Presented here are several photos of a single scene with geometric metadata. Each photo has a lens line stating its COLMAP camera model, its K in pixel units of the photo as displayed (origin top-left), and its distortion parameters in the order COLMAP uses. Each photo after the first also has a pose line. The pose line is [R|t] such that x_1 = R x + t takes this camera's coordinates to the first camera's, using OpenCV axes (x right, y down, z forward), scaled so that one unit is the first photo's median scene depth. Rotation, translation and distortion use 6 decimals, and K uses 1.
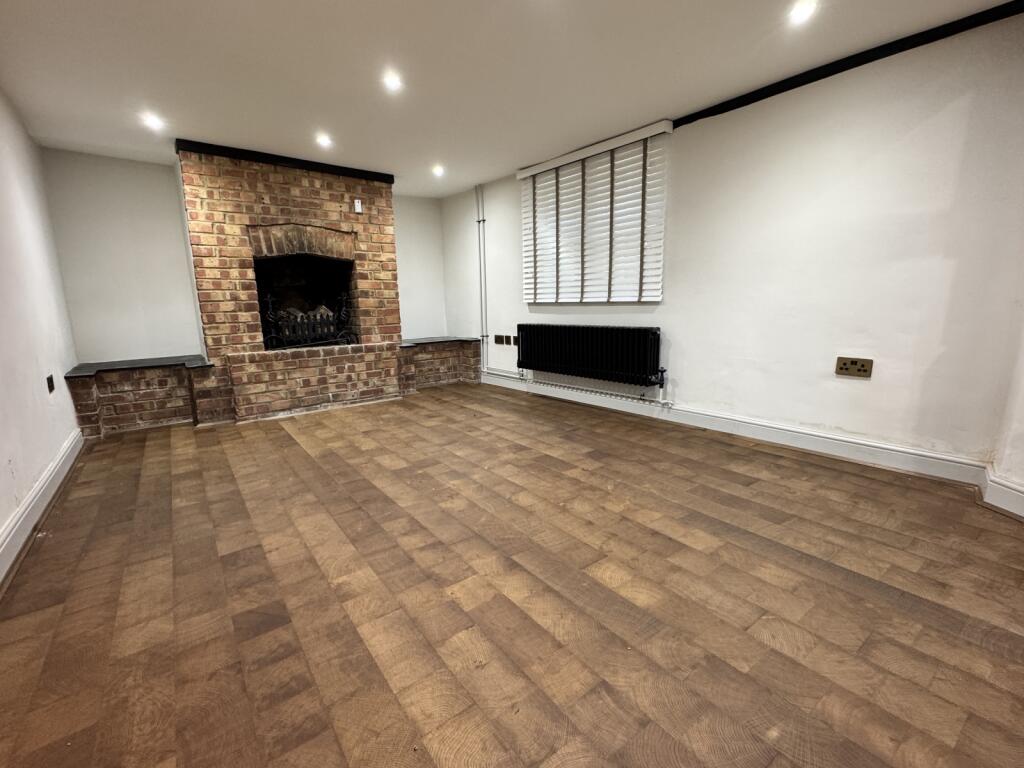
lens RADIAL K [[455.3, 0, 512.7], [0, 455.3, 383.1], [0, 0, 1]] dist [0.001399, -0.000145]
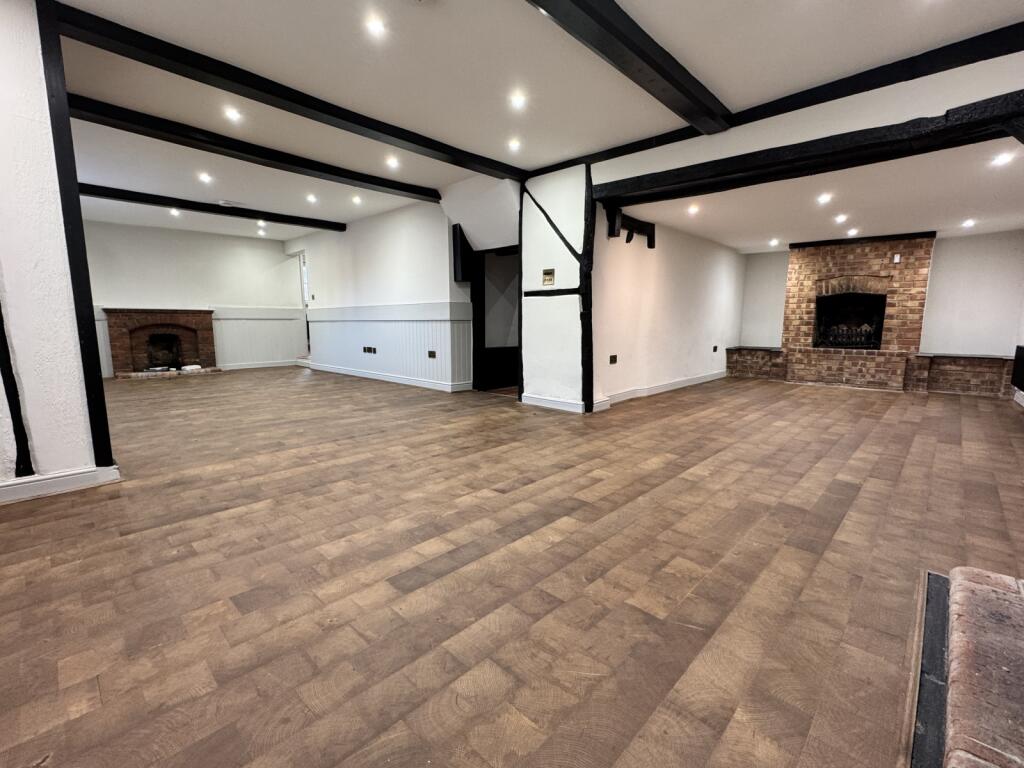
lens RADIAL K [[455.3, 0, 512.9], [0, 455.3, 384.0], [0, 0, 1]] dist [0.001399, -0.000145]
pose [[0.167073, 0.162152, -0.972519, 1.006189], [-0.180307, 0.974774, 0.131552, 0.044810], [0.969317, 0.153373, 0.192095, -0.460976]]
